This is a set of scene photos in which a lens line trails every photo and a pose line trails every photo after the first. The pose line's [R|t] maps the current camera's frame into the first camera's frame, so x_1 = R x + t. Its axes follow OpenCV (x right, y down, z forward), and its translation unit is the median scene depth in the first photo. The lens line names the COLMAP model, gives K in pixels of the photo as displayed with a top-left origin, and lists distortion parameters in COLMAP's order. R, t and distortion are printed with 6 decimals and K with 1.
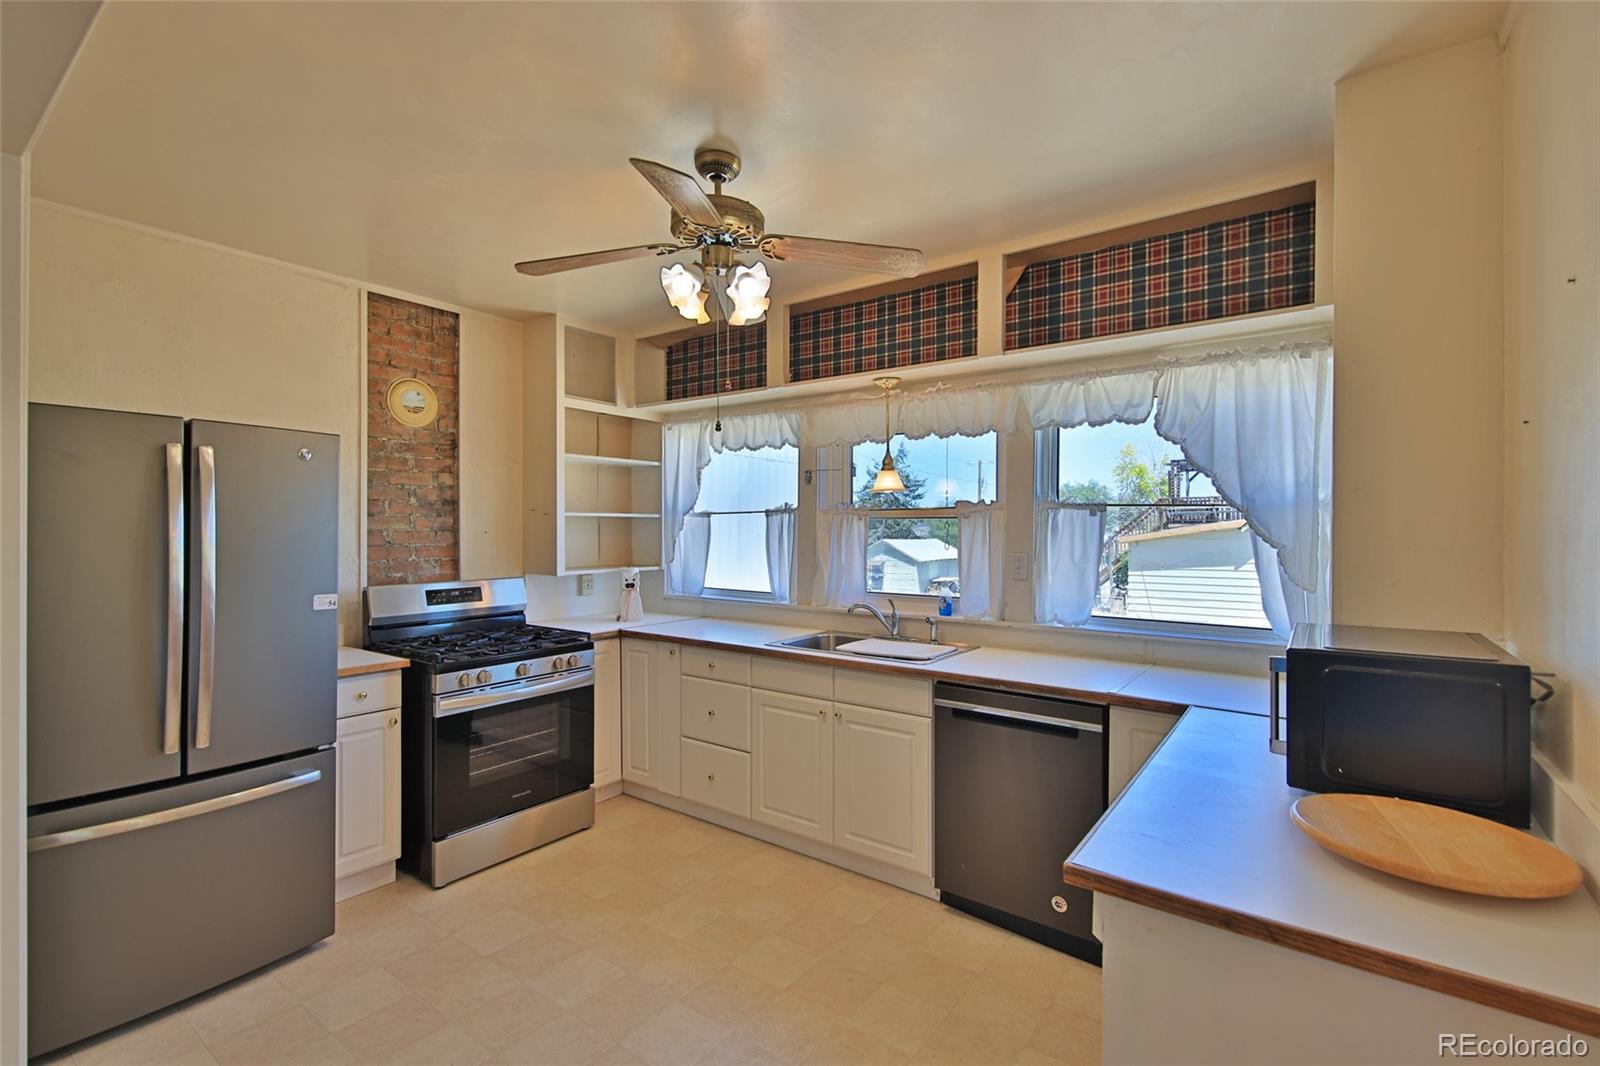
lens RADIAL K [[737.6, 0, 800.0], [0, 737.6, 533.0], [0, 0, 1]] dist [0.031344, -0.000006]
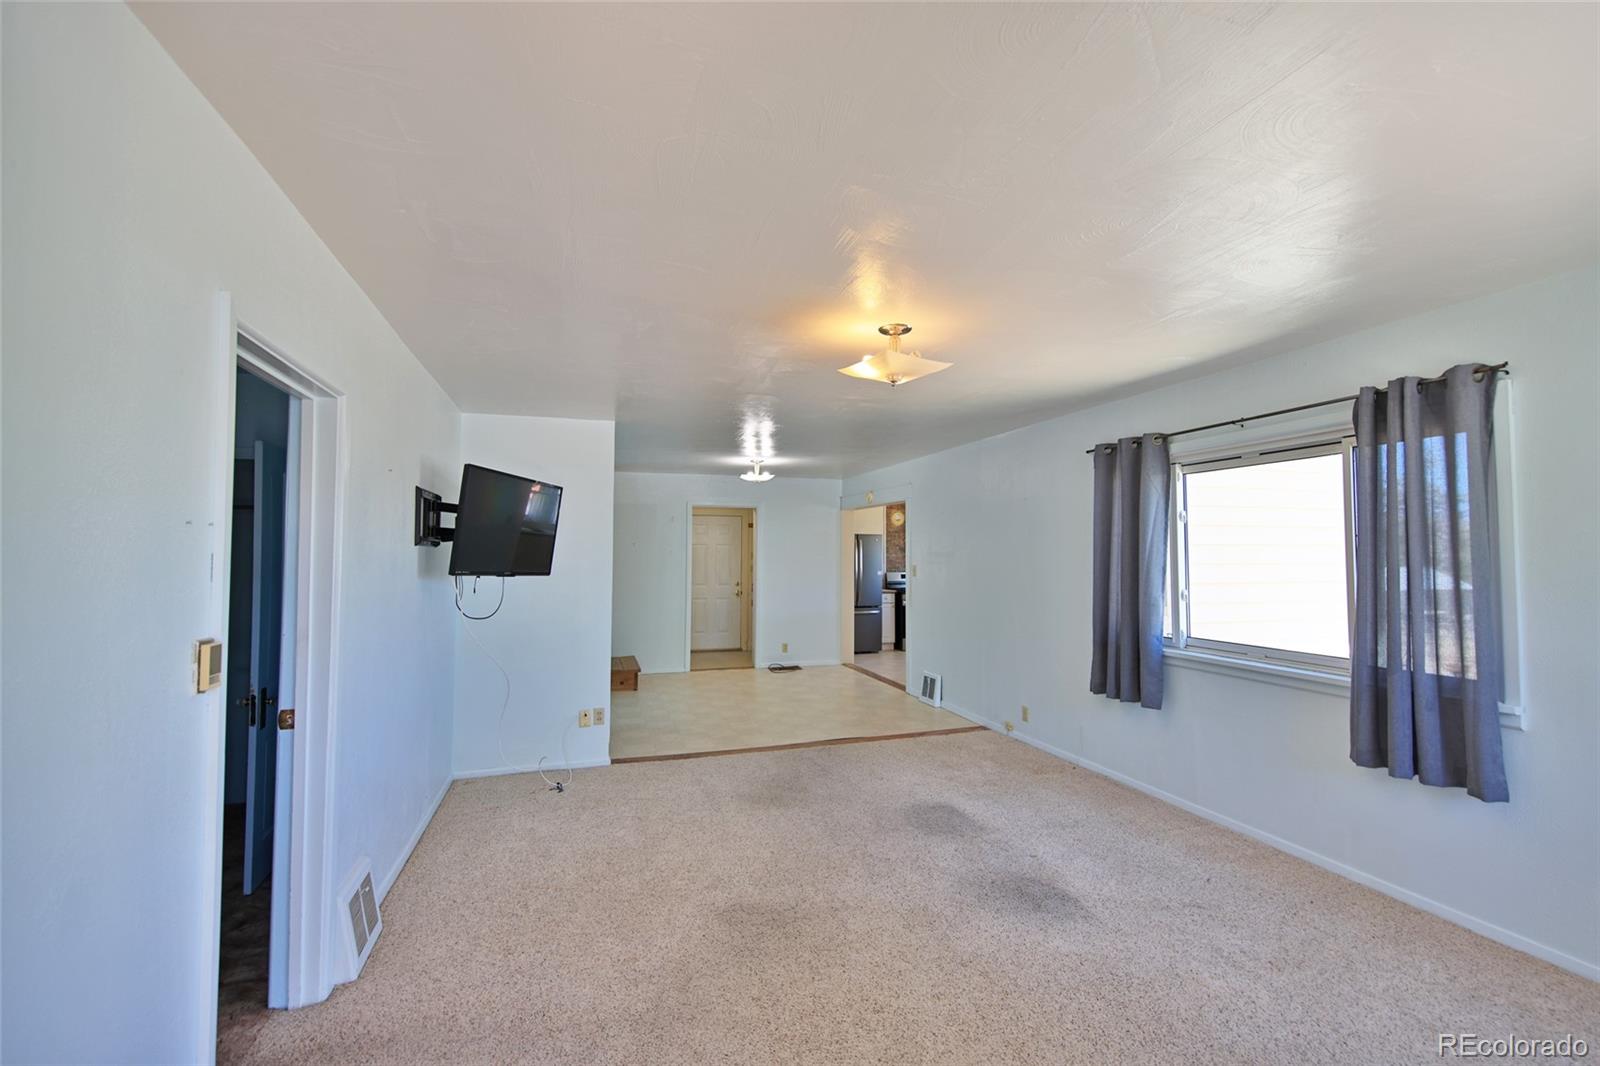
lens RADIAL K [[723.2, 0, 800.0], [0, 723.2, 533.0], [0, 0, 1]] dist [0.009280, -0.000064]
pose [[0.803978, -0.013997, -0.594494, 1.067271], [-0.003852, 0.999579, -0.028743, -0.010038], [0.594646, 0.025399, 0.803586, -1.885623]]
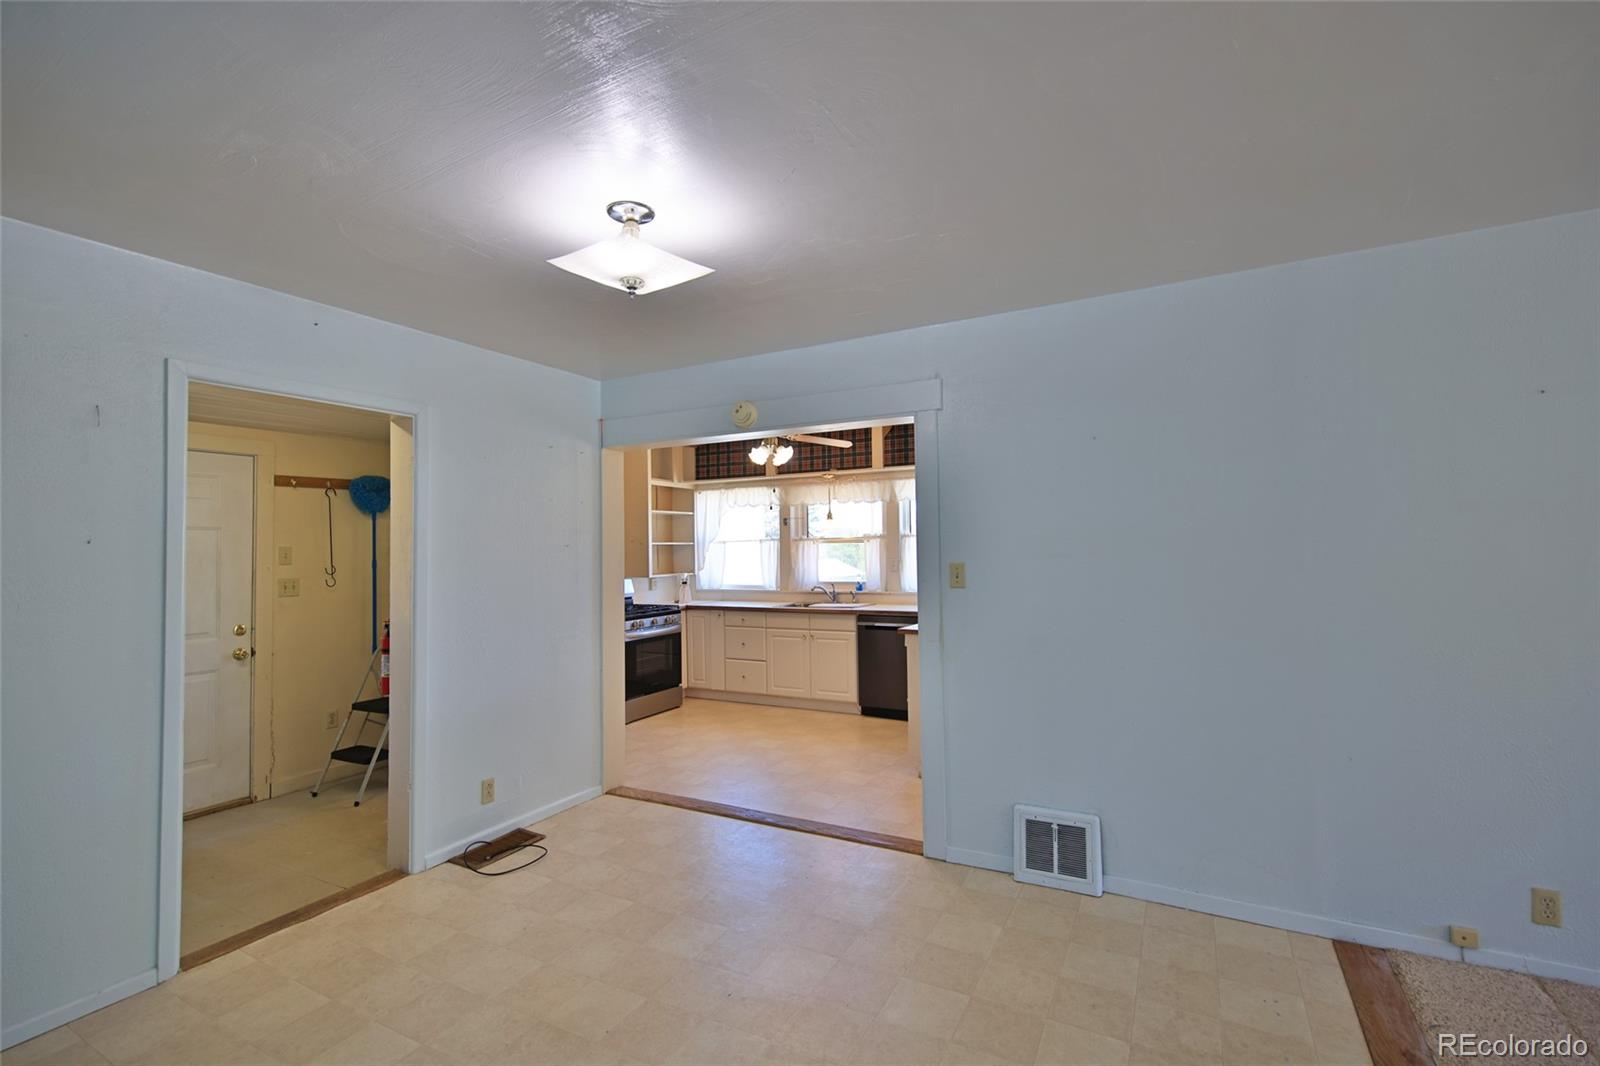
lens RADIAL K [[723.2, 0, 800.0], [0, 723.2, 533.0], [0, 0, 1]] dist [0.009280, -0.000064]
pose [[0.990278, -0.013811, 0.138413, -0.222564], [0.018046, 0.999405, -0.029387, 0.008283], [-0.137925, 0.031599, 0.989939, -0.890727]]
